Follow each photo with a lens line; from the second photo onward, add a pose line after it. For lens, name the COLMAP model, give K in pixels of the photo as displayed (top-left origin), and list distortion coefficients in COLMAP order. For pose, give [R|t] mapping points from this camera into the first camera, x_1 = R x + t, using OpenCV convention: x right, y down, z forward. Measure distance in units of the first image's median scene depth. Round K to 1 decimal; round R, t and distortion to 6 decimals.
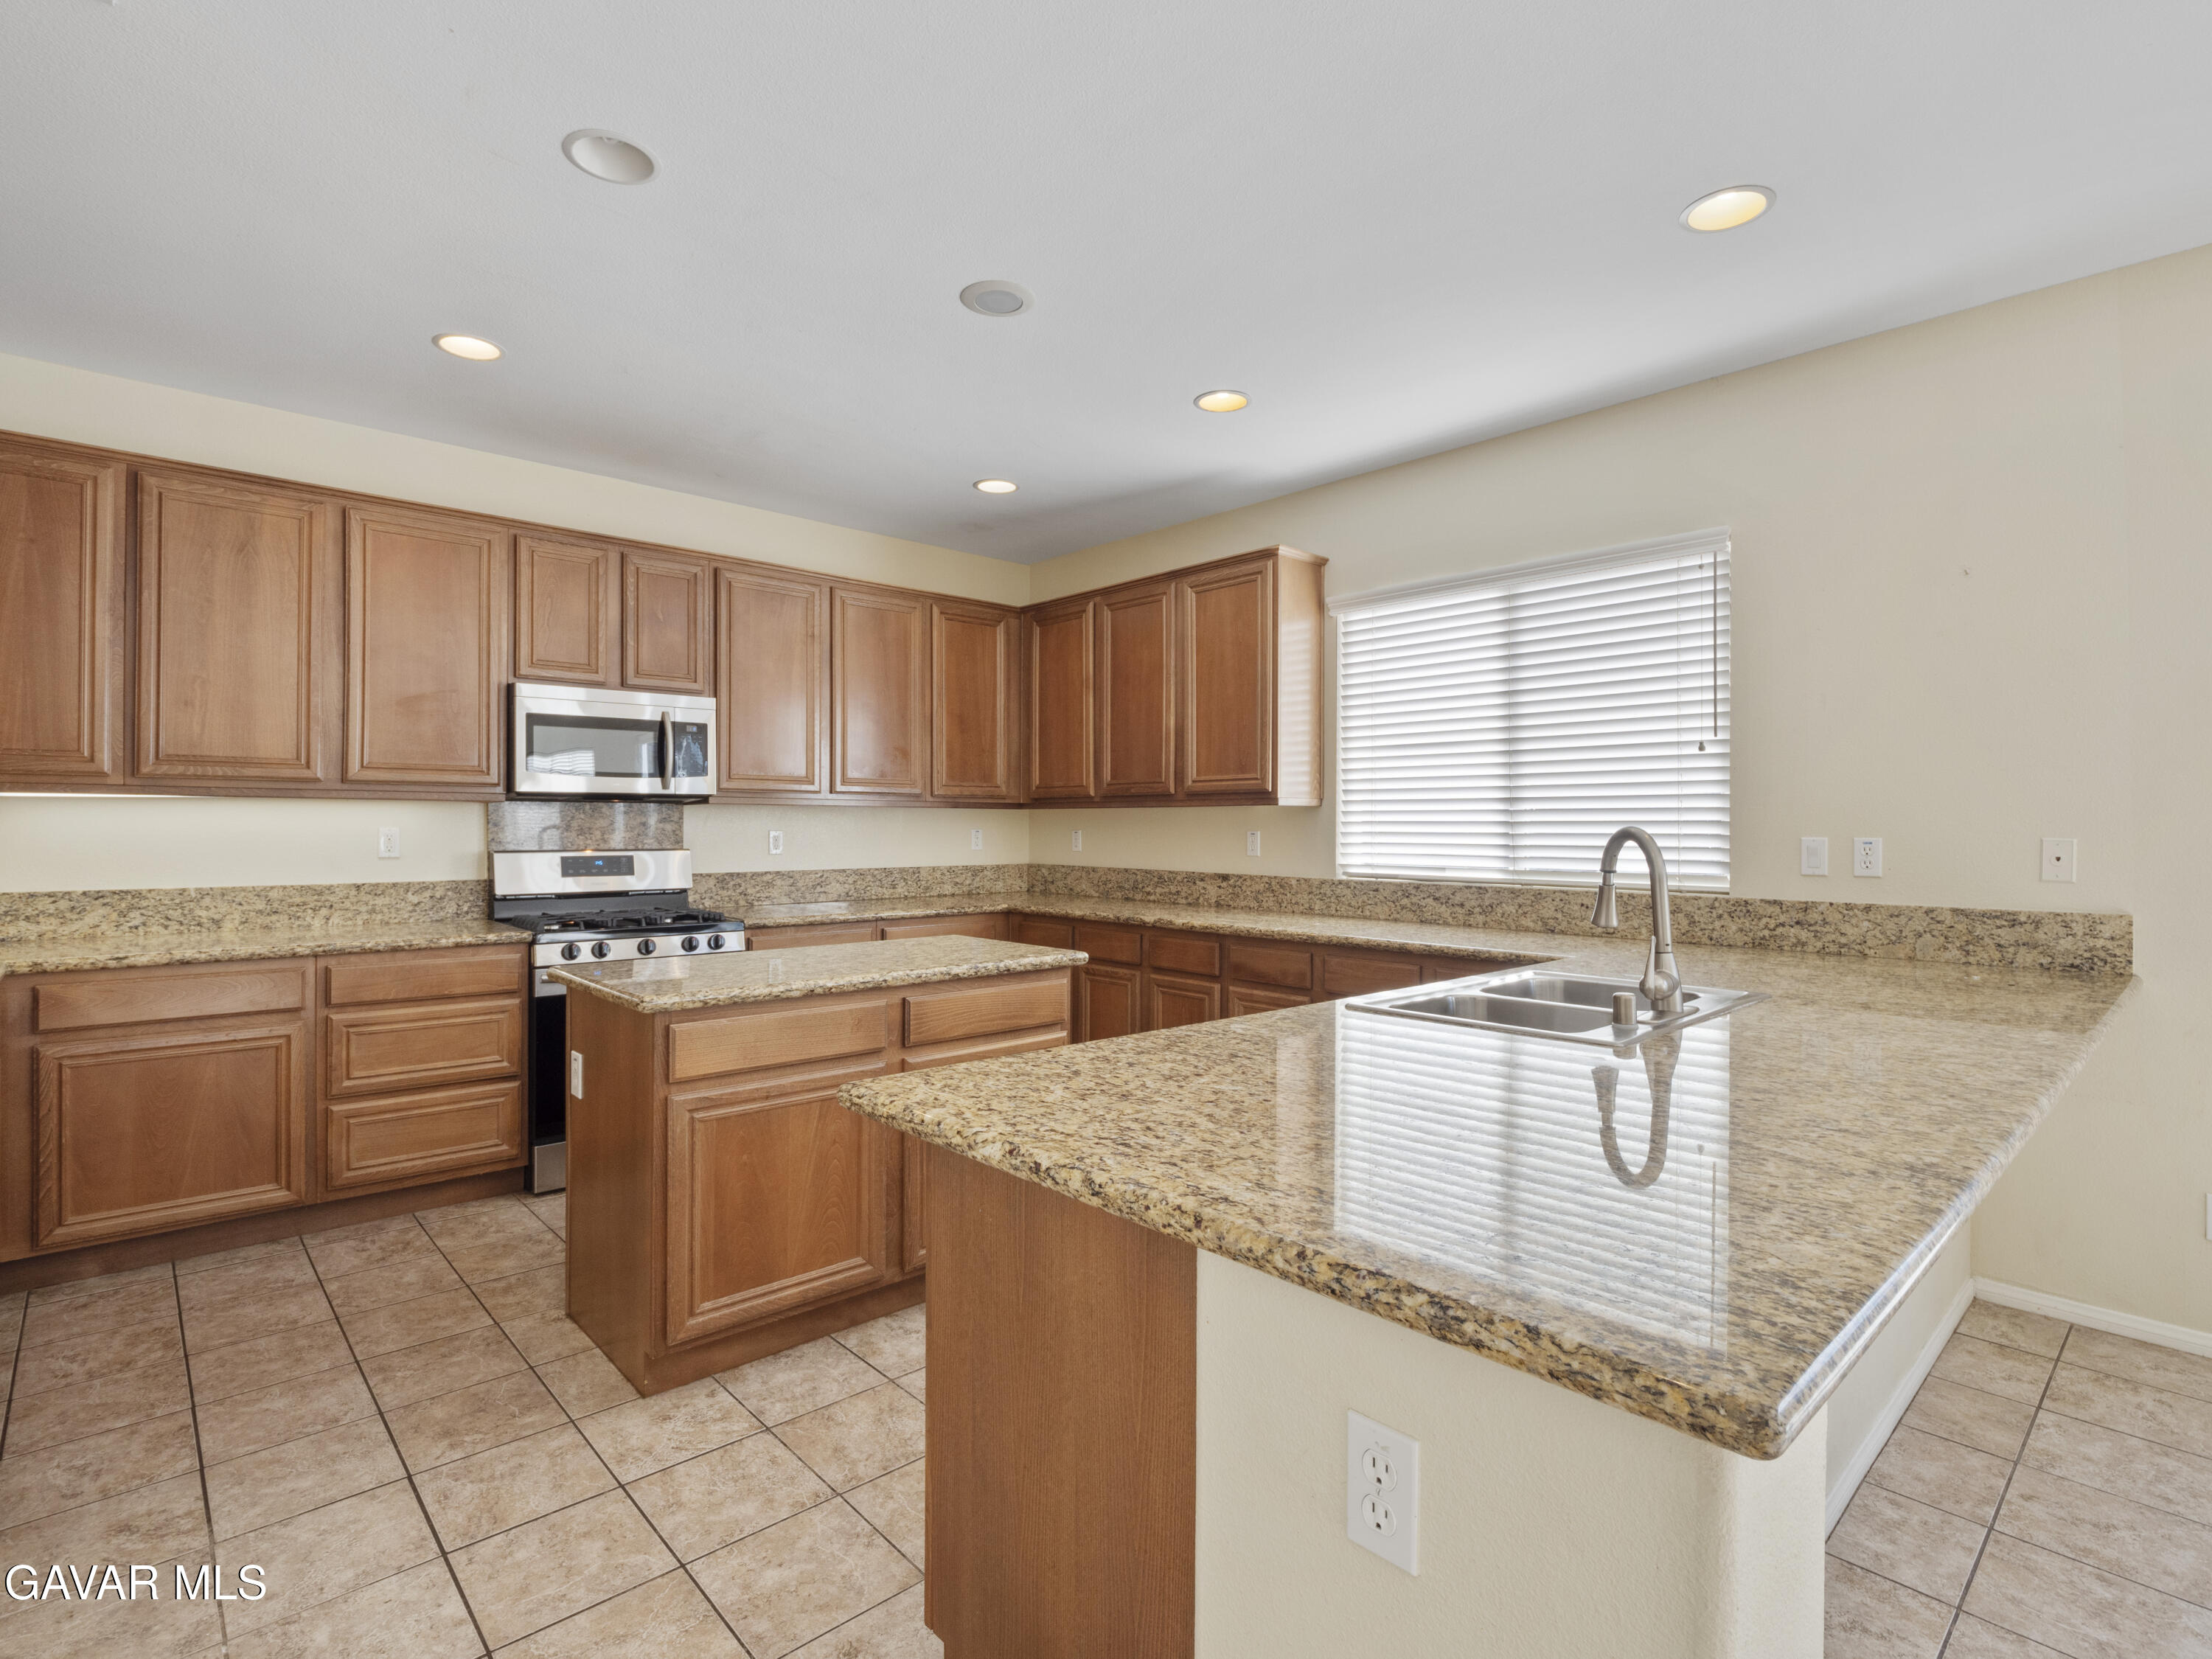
lens RADIAL K [[1071.1, 0, 1096.6], [0, 1071.1, 828.1], [0, 0, 1]] dist [-0.017291, -0.002541]
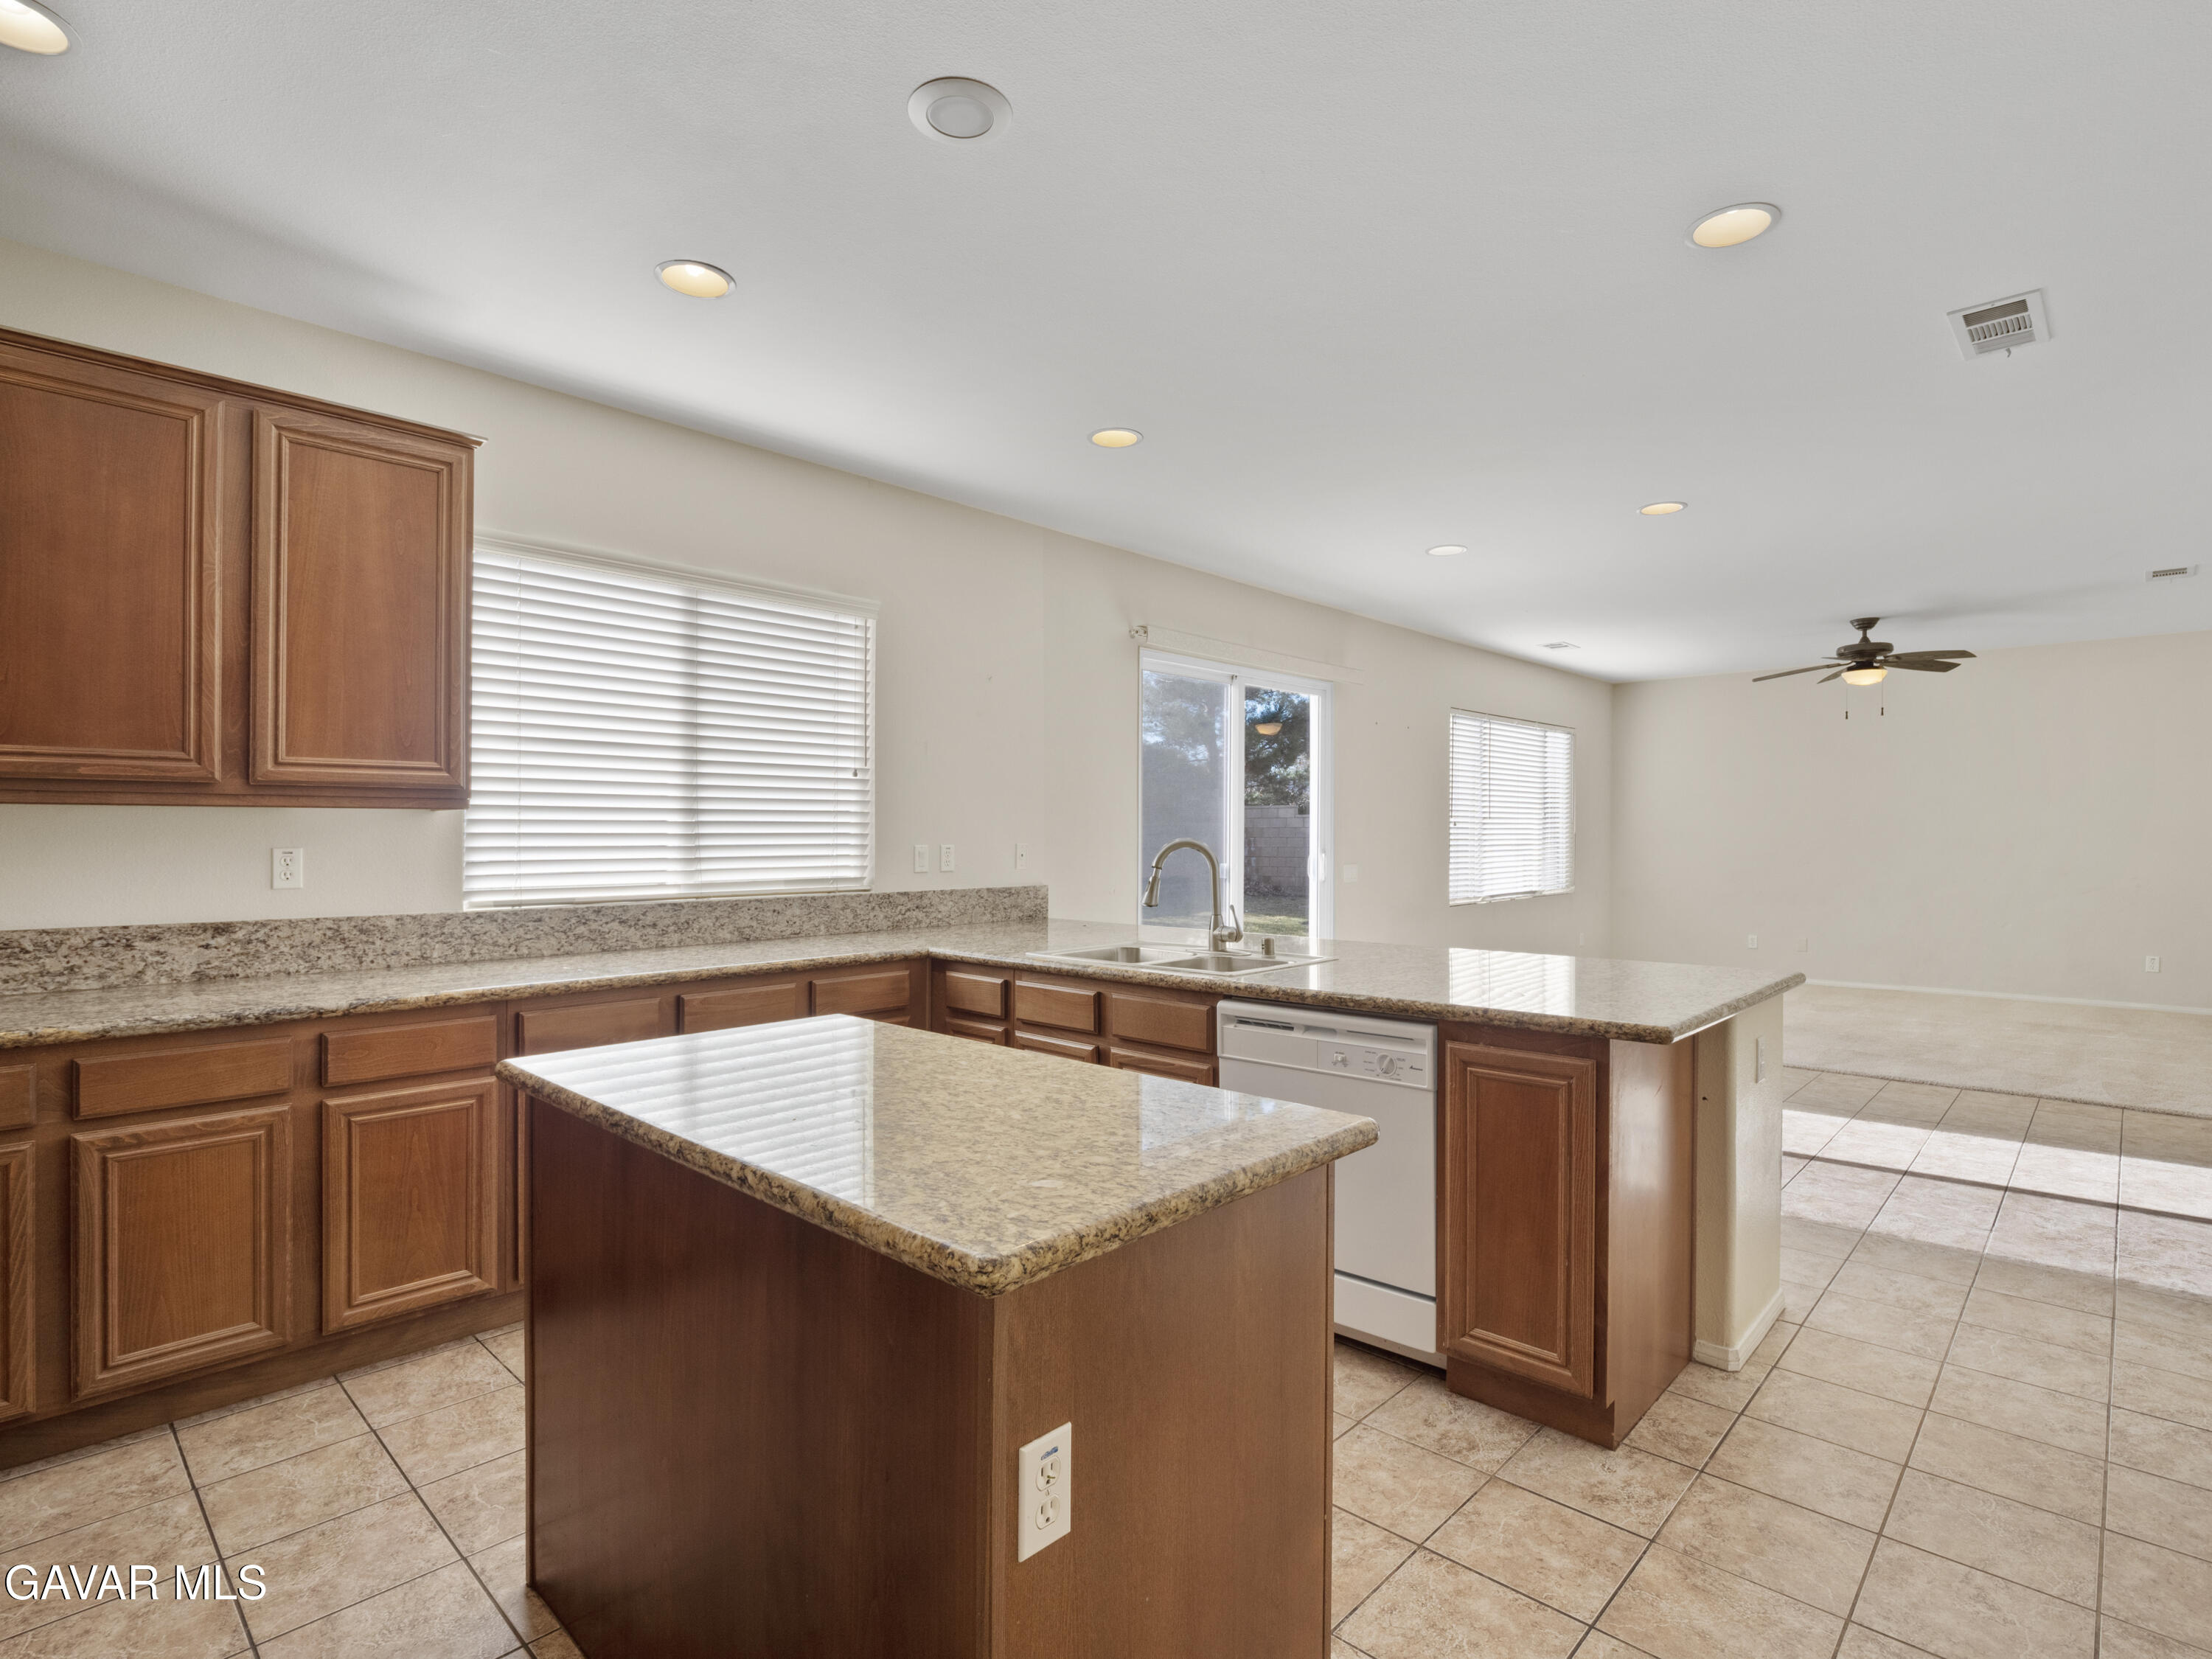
lens RADIAL K [[1071.1, 0, 1168.6], [0, 1071.1, 830.6], [0, 0, 1]] dist [-0.017291, -0.002541]
pose [[-0.112471, 0.001363, 0.993654, -0.604022], [0.001664, 0.999998, -0.001183, -0.006460], [-0.993654, 0.001520, -0.112473, 0.666315]]
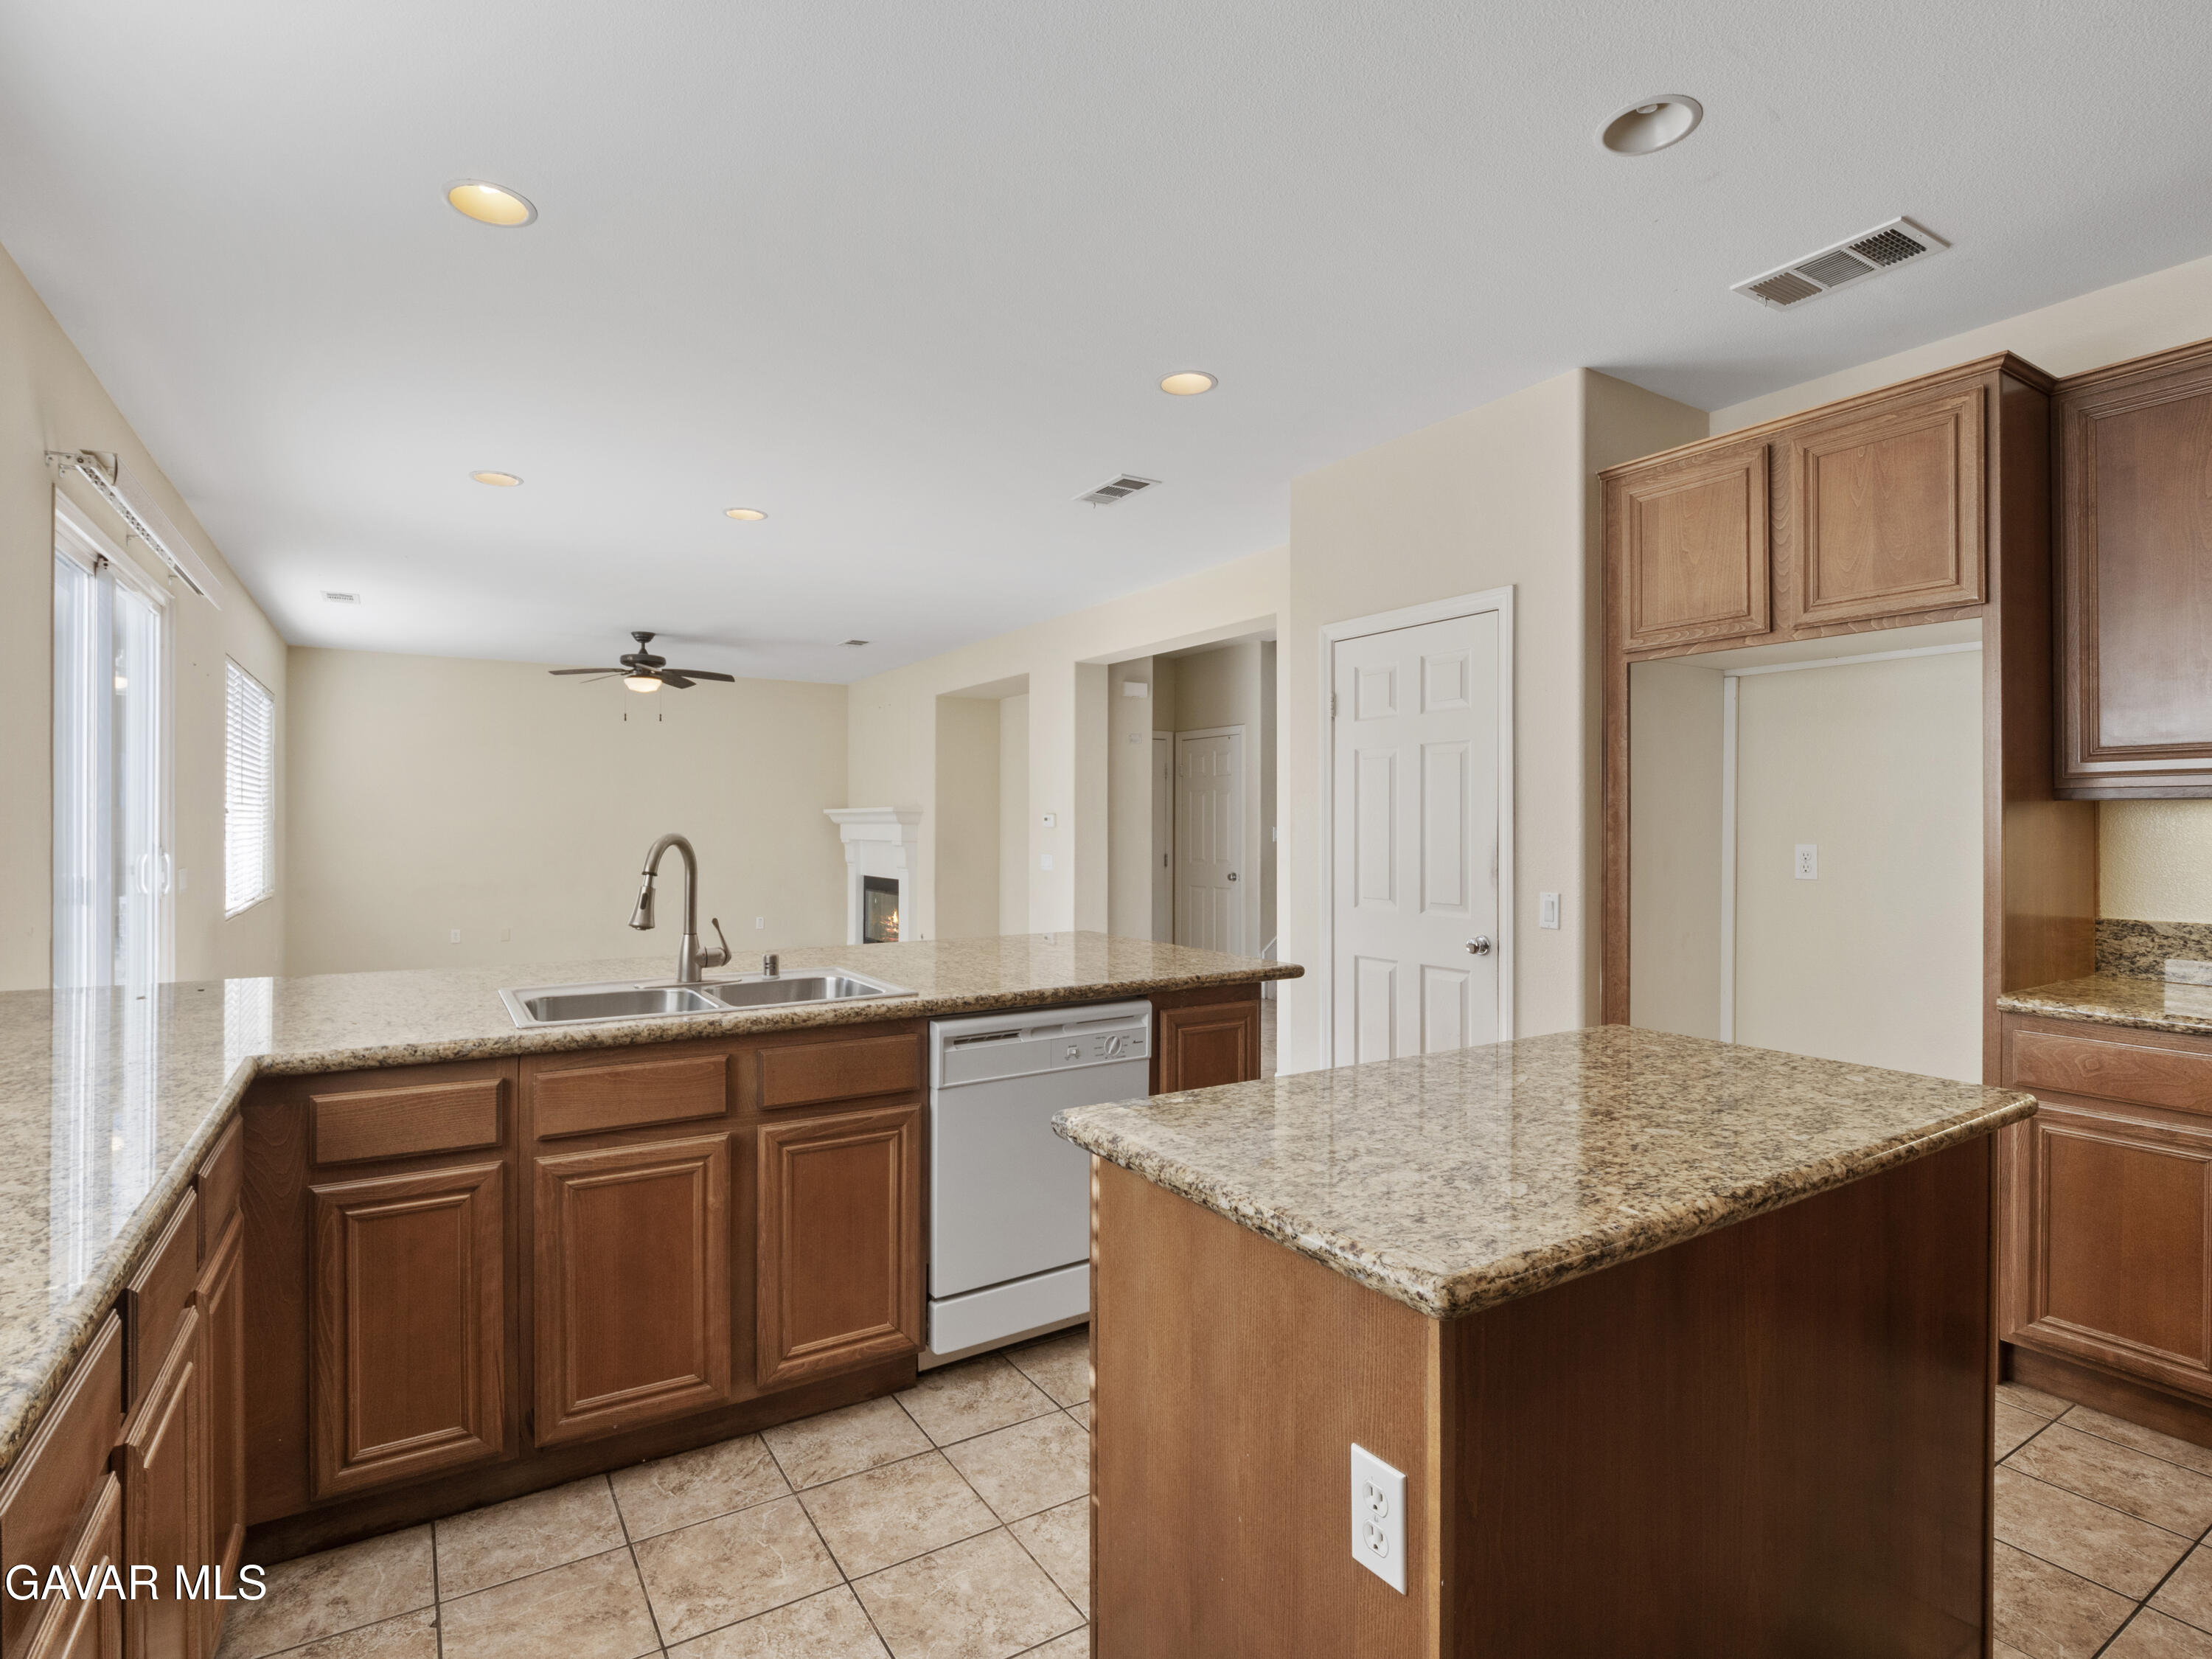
lens RADIAL K [[1071.1, 0, 1047.8], [0, 1071.1, 824.3], [0, 0, 1]] dist [-0.017291, -0.002541]
pose [[-0.979742, -0.004648, 0.200208, -0.068387], [-0.004609, 0.999989, 0.000658, -0.007628], [-0.200208, -0.000278, -0.979753, 1.146613]]
